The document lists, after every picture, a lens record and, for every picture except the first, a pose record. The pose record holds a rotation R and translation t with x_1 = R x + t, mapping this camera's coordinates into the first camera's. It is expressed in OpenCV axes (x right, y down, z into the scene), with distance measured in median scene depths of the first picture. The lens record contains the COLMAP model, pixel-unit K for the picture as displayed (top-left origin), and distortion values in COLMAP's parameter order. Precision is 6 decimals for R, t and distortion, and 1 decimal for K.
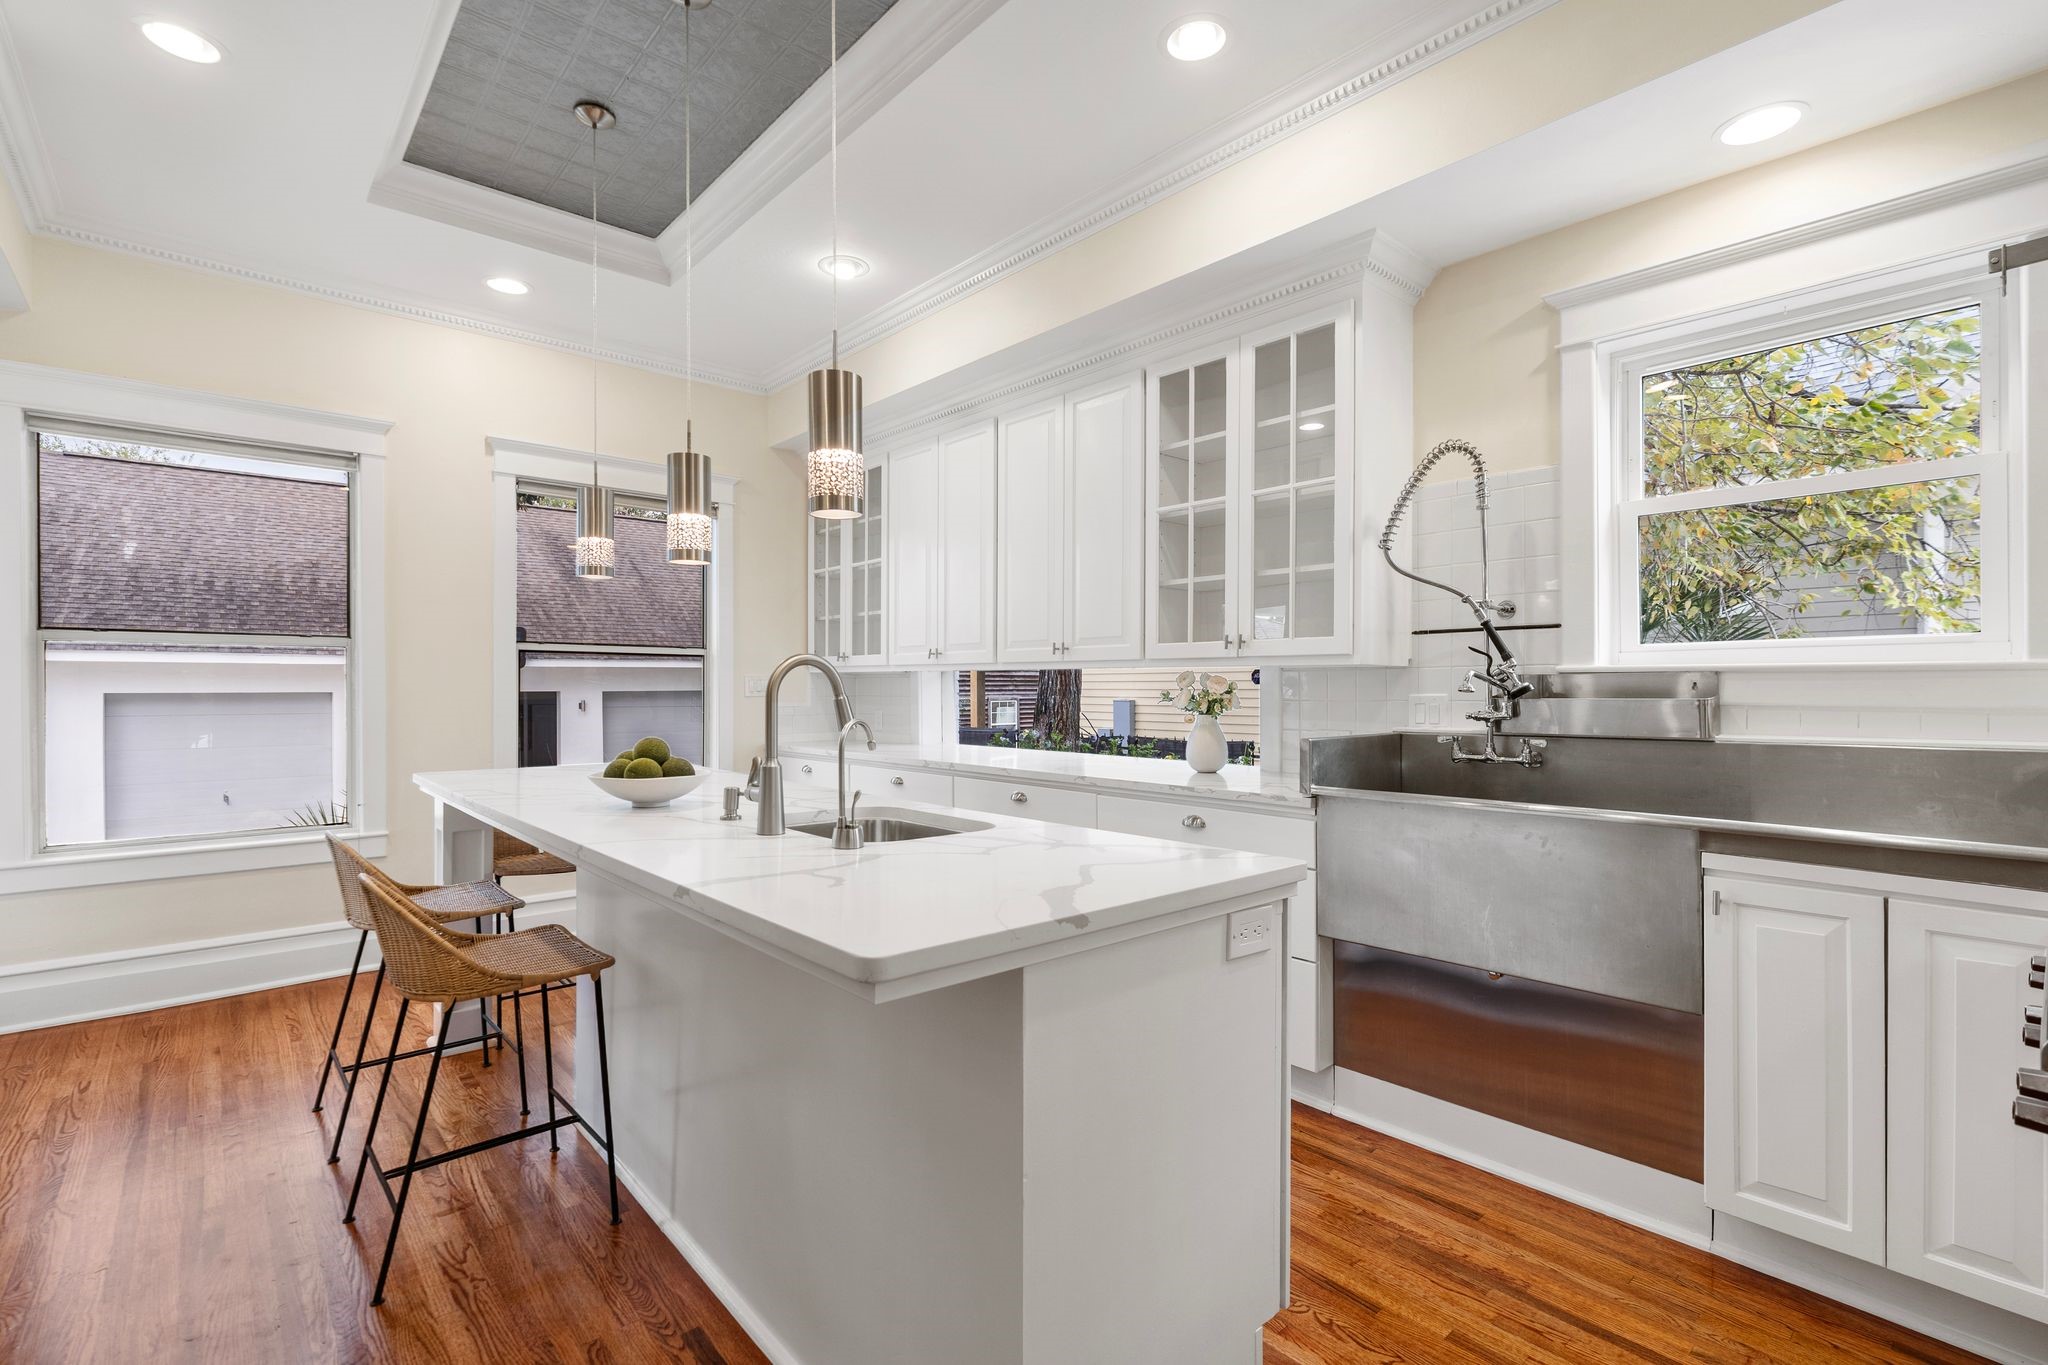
lens RADIAL K [[936.3, 0, 1019.1], [0, 936.3, 709.3], [0, 0, 1]] dist [-0.000066, -0.000019]
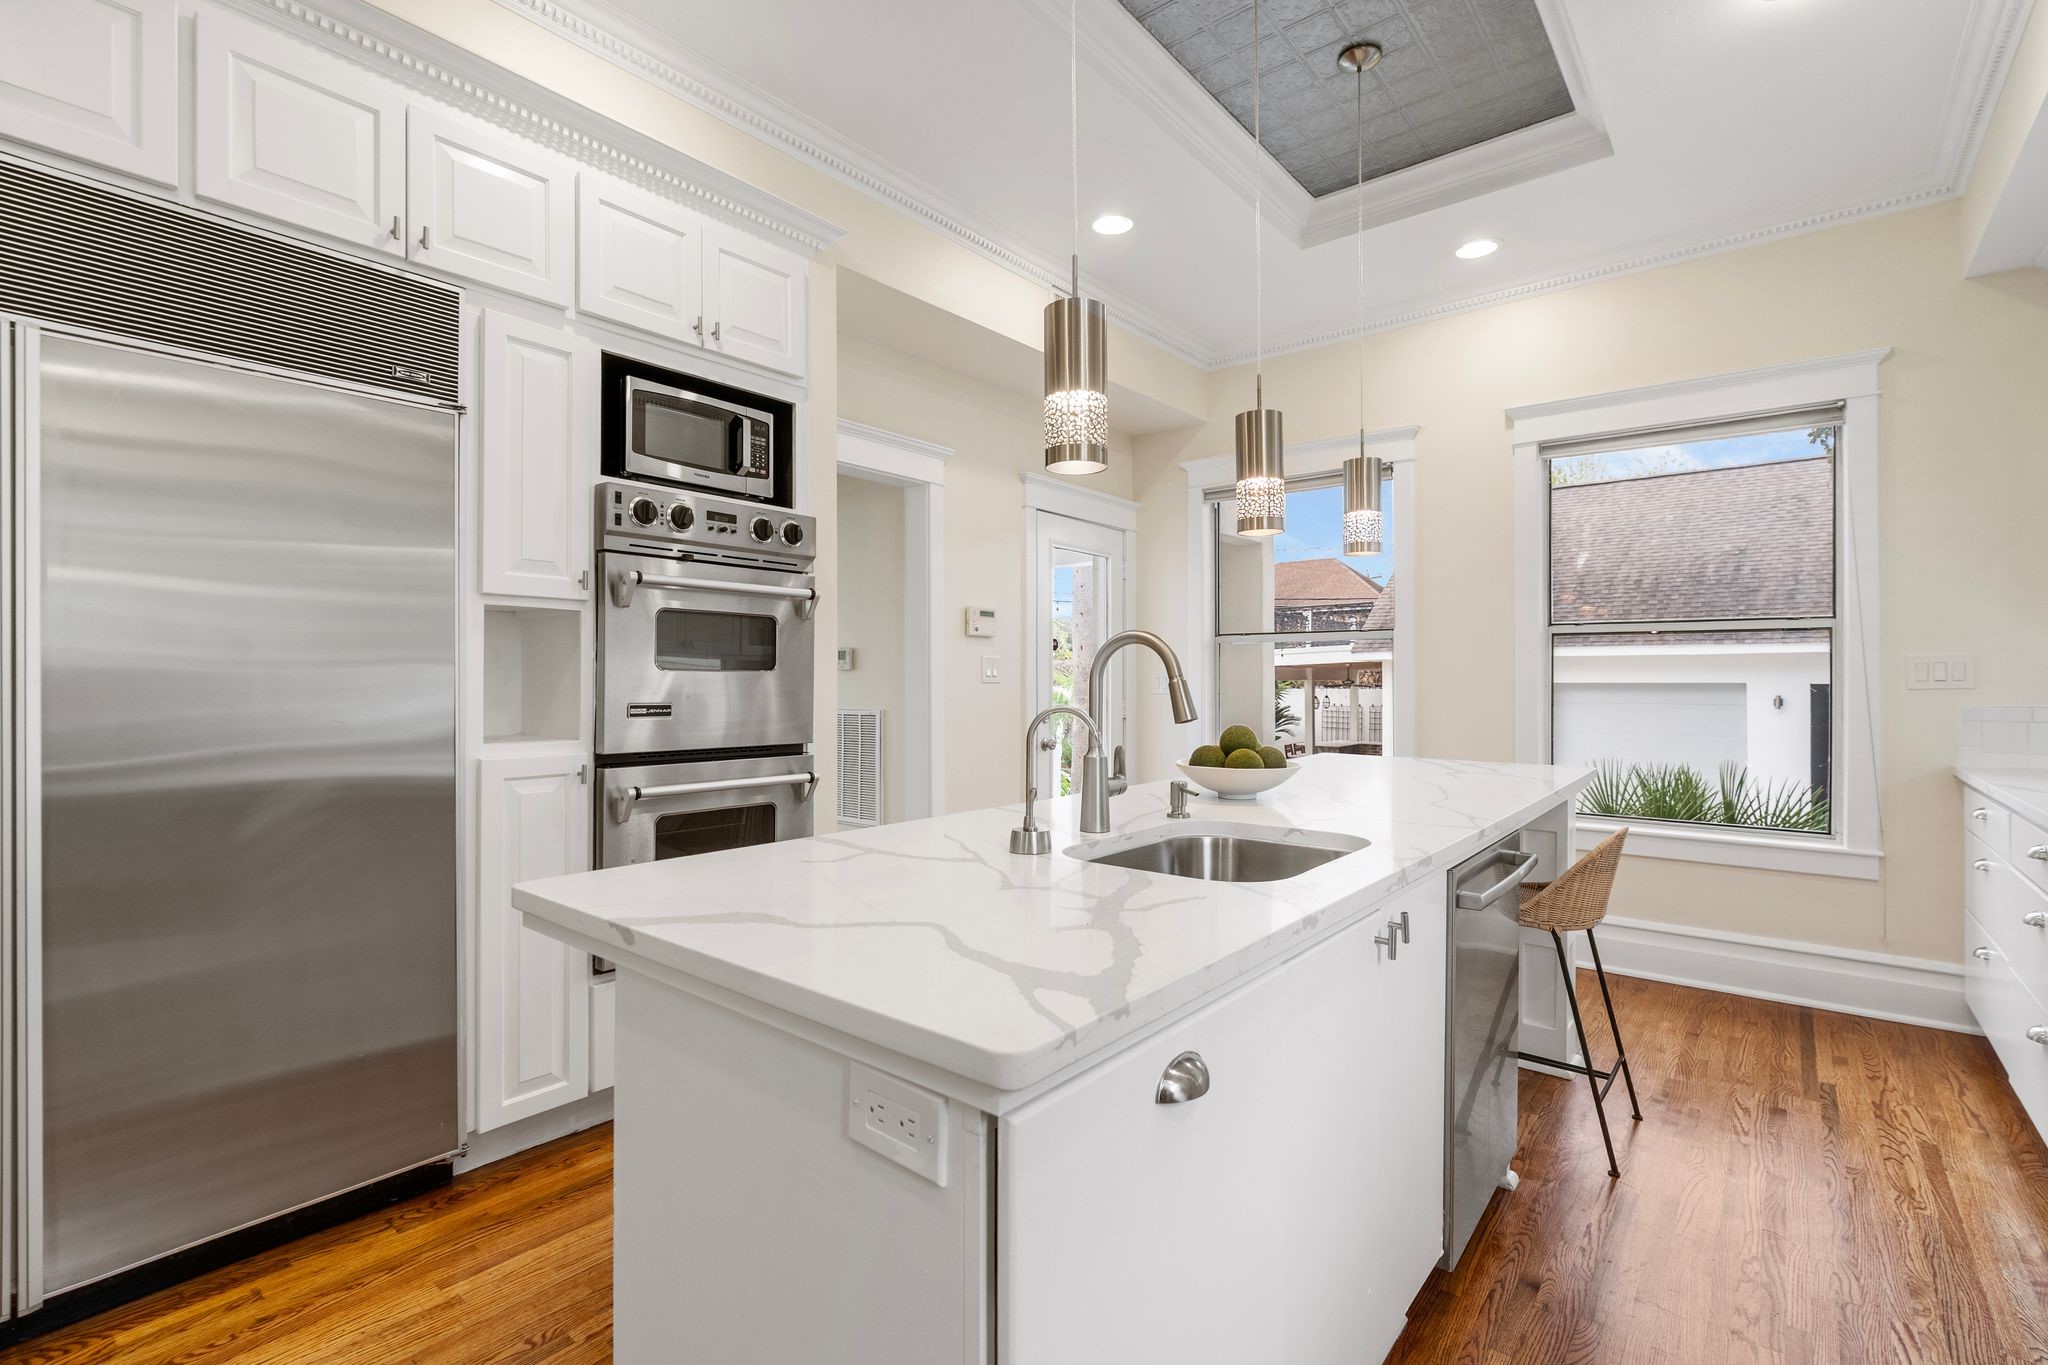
lens RADIAL K [[935.9, 0, 1015.4], [0, 935.9, 692.0], [0, 0, 1]] dist [-0.001011, 0.000020]
pose [[0.159052, 0.014229, -0.987168, 0.324730], [-0.023617, 0.999665, 0.010604, -0.004437], [0.986988, 0.021627, 0.159335, 0.408273]]
